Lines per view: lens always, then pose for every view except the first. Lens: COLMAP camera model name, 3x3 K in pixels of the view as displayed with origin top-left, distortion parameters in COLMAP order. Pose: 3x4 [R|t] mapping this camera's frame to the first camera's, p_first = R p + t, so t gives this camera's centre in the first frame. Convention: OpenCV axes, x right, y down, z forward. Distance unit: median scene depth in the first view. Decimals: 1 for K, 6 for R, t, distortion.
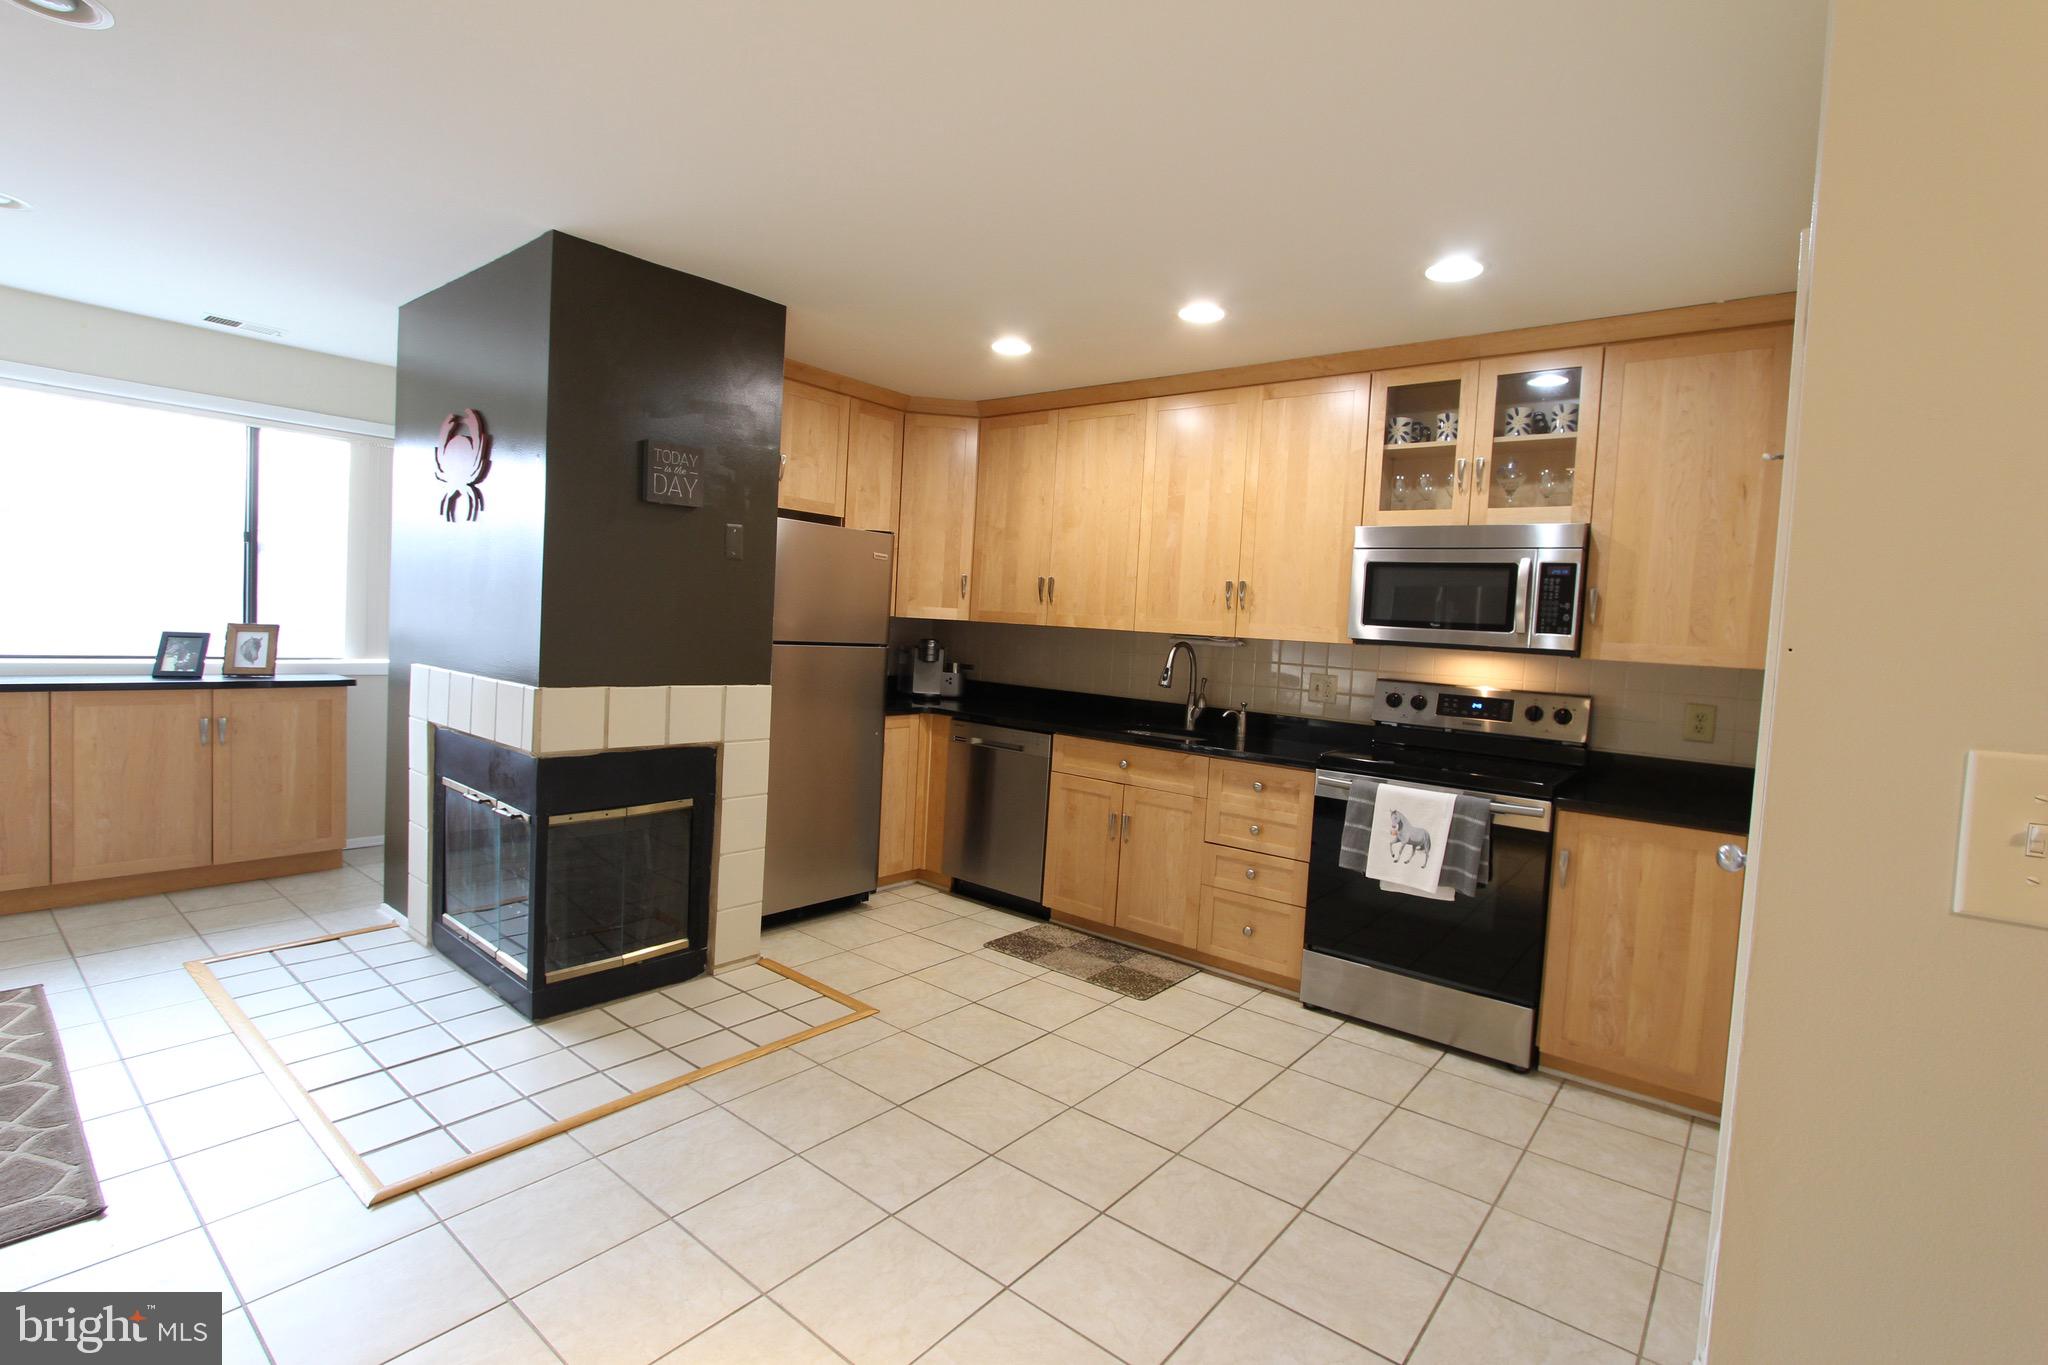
lens RADIAL K [[944.8, 0, 1033.1], [0, 944.8, 669.7], [0, 0, 1]] dist [-0.020071, 0.004394]
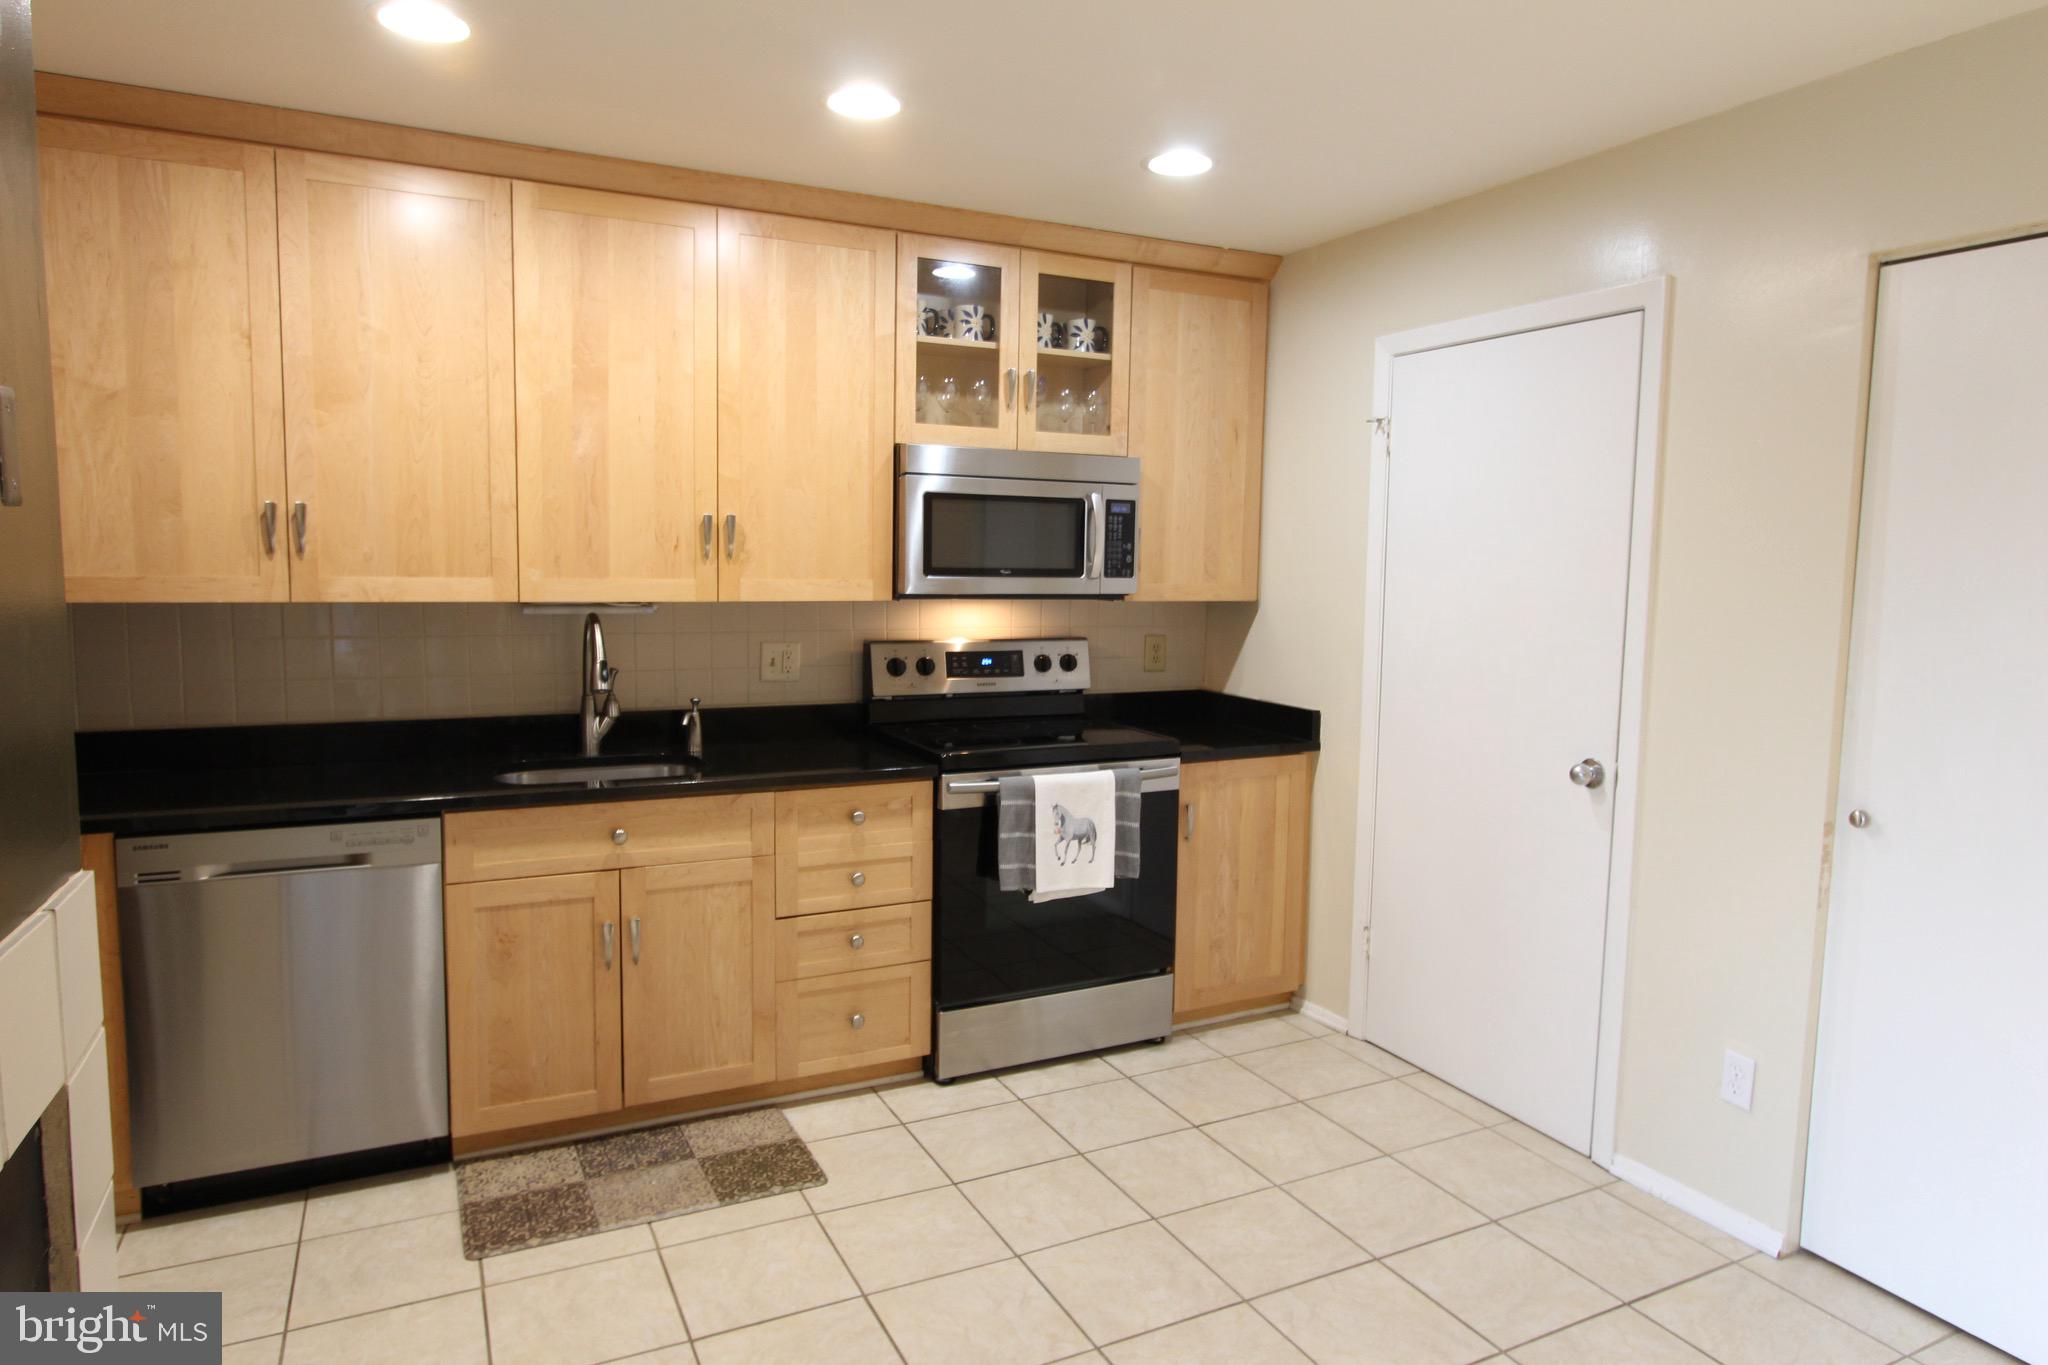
lens RADIAL K [[1233.6, 0, 1025.8], [0, 1233.6, 674.6], [0, 0, 1]] dist [-0.018068, 0.009974]
pose [[0.421481, -0.136874, 0.896448, -0.541340], [0.053635, 0.990576, 0.126028, -0.093830], [-0.905250, -0.005038, 0.424850, 0.527801]]
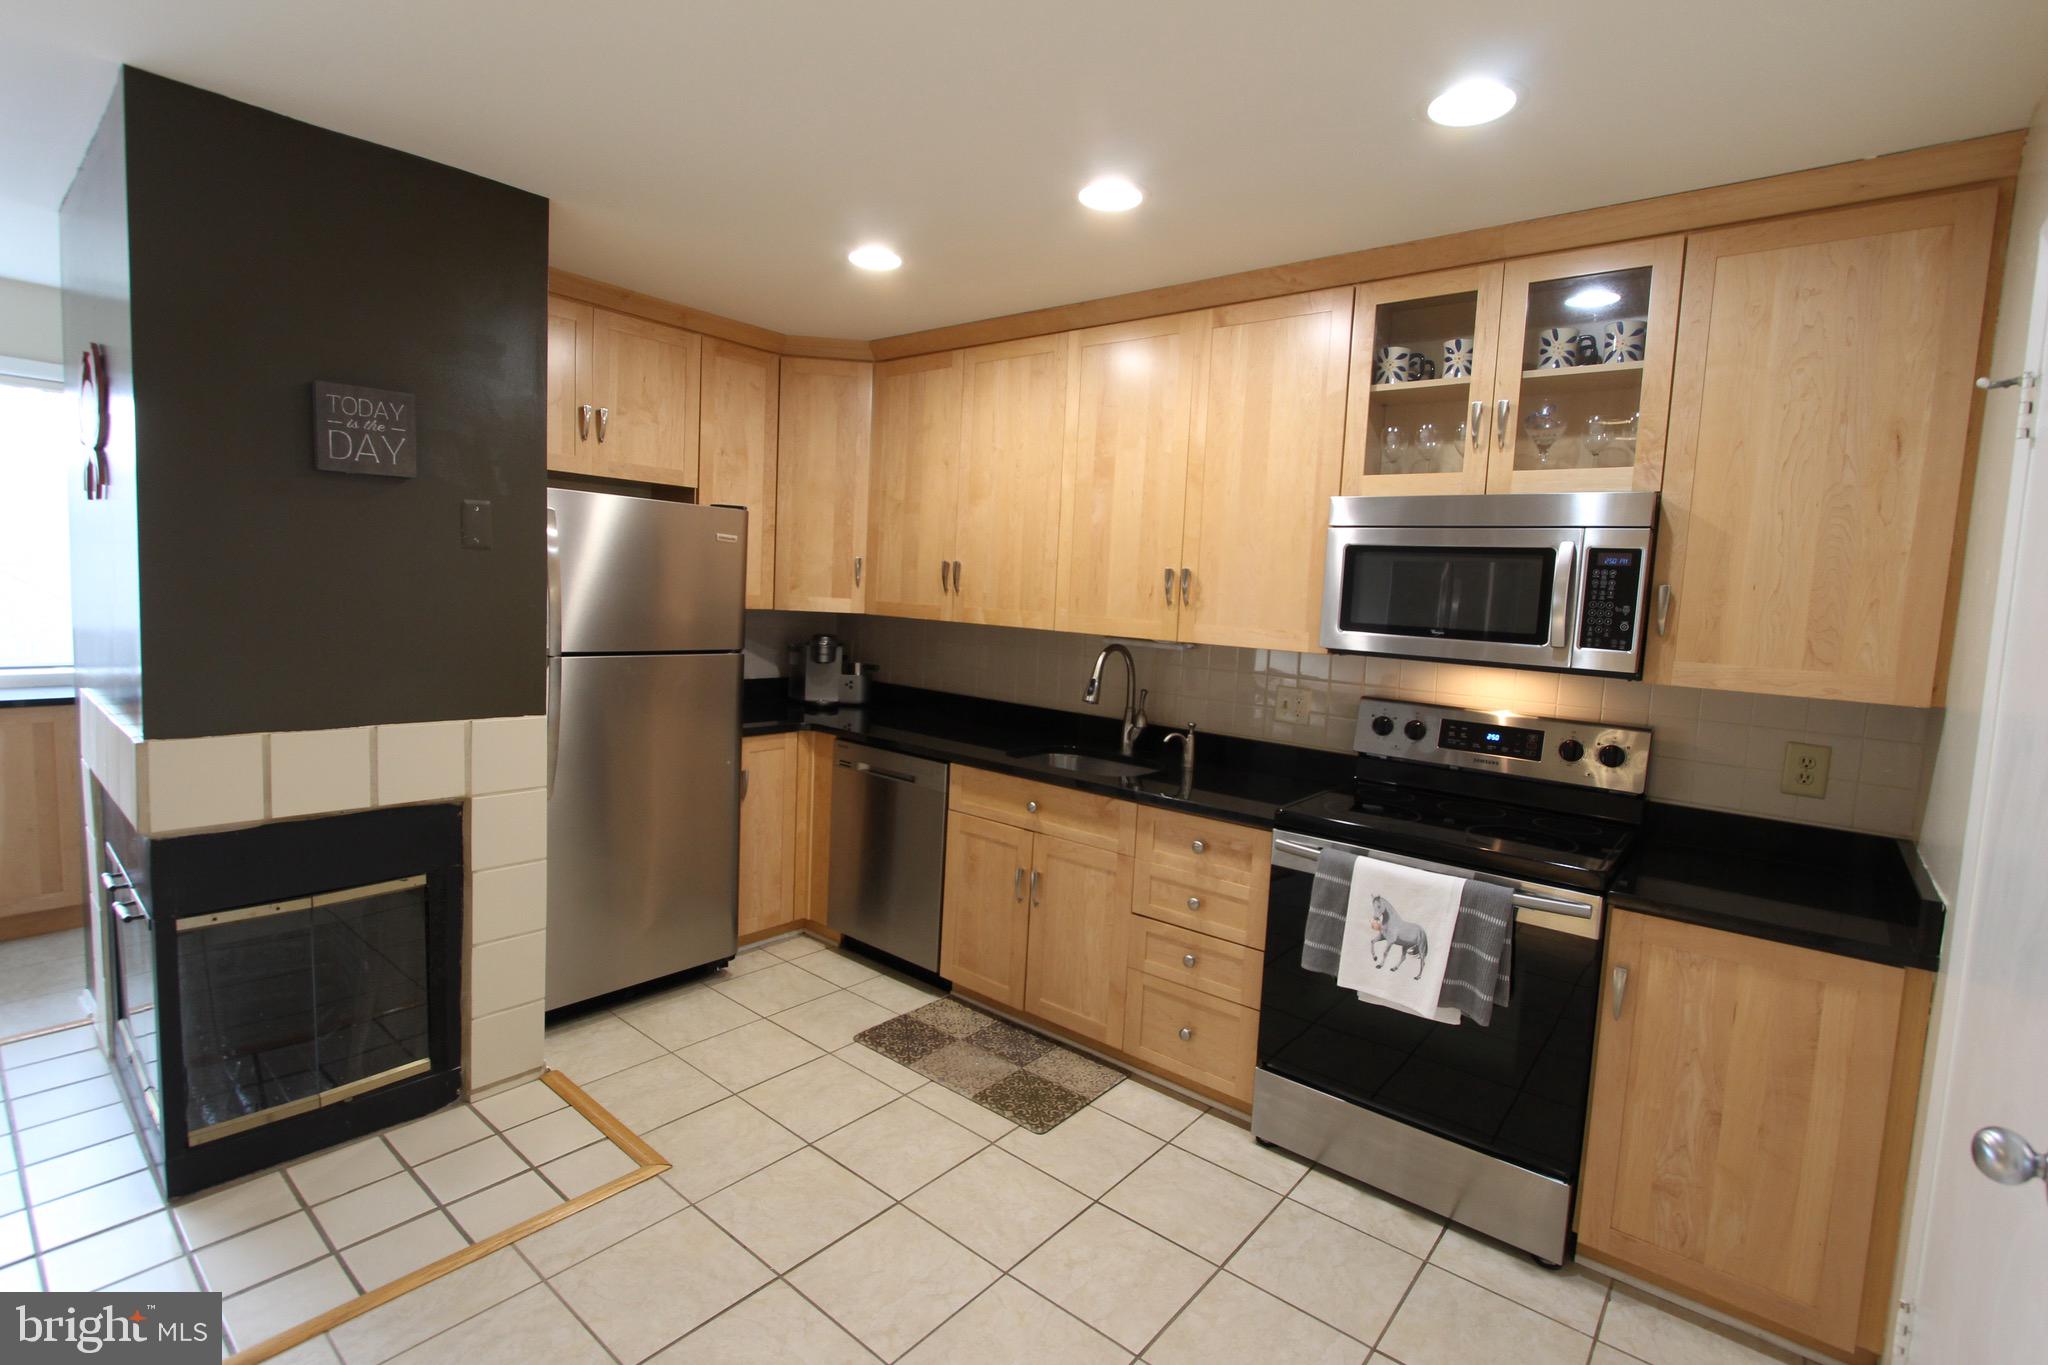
lens RADIAL K [[944.8, 0, 1029.4], [0, 944.8, 671.2], [0, 0, 1]] dist [-0.020071, 0.004394]
pose [[0.999951, -0.005070, -0.008467, 0.117002], [0.005382, 0.999288, 0.037355, -0.046482], [0.008272, -0.037399, 0.999266, 0.269058]]
